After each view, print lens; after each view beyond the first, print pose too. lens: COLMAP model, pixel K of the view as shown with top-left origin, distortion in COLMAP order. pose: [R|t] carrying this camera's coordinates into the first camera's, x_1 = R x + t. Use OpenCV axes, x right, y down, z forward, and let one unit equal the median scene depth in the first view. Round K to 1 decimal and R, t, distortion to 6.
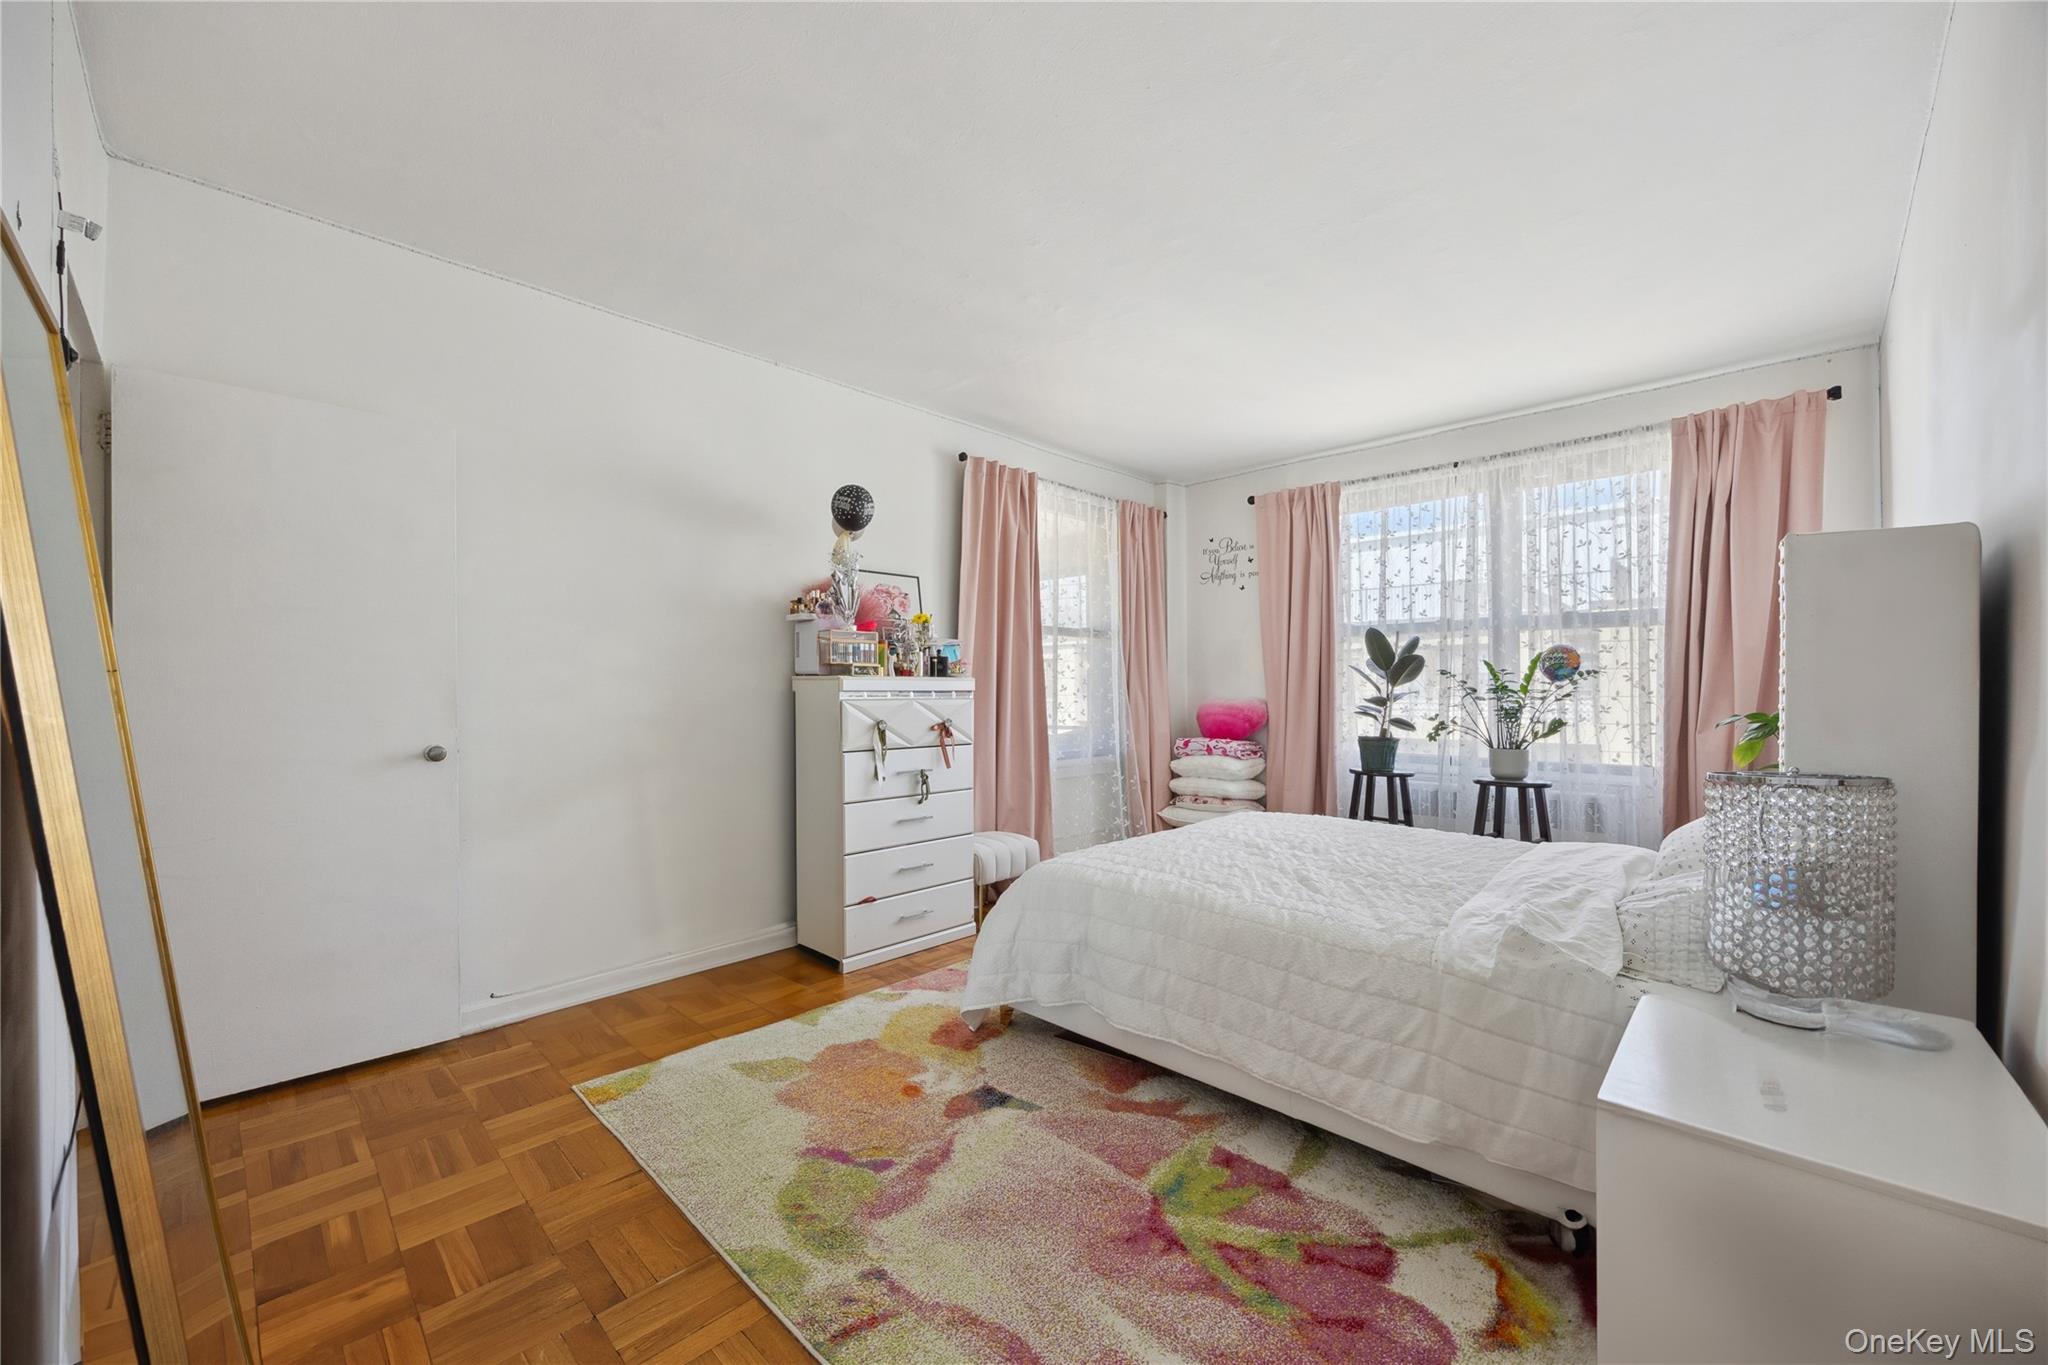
lens RADIAL K [[798.3, 0, 1023.3], [0, 798.3, 684.1], [0, 0, 1]] dist [-0.001505, -0.000078]
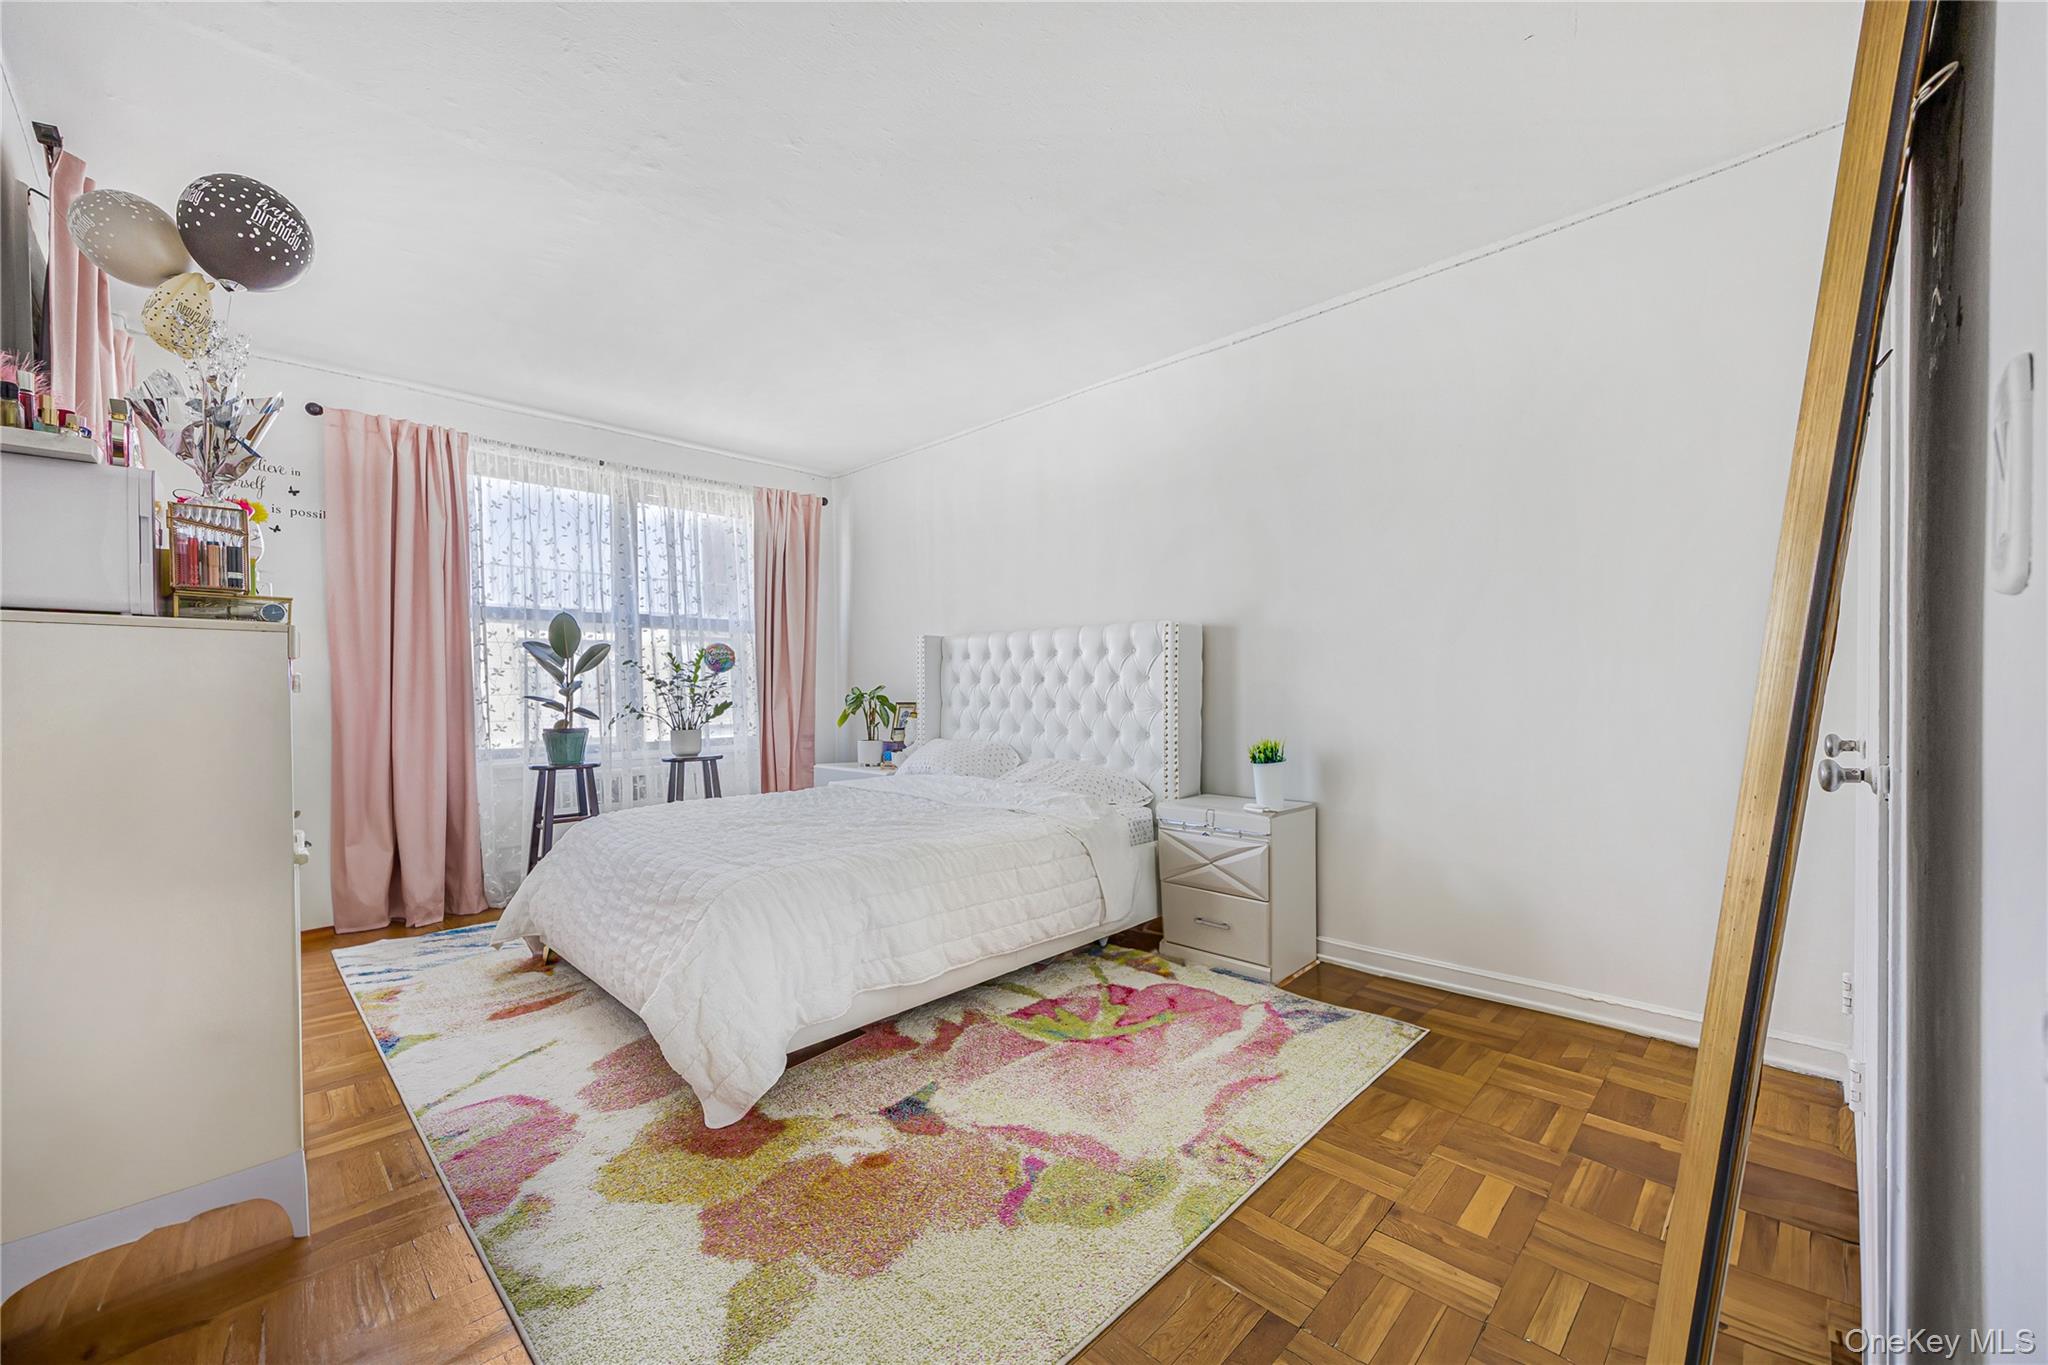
lens RADIAL K [[798.3, 0, 1023.9], [0, 798.3, 691.3], [0, 0, 1]] dist [-0.001505, -0.000078]
pose [[0.001077, -0.004831, 0.999988, -0.986508], [0.000680, 0.999988, 0.004831, 0.034282], [-0.999999, 0.000675, 0.001081, 0.890996]]
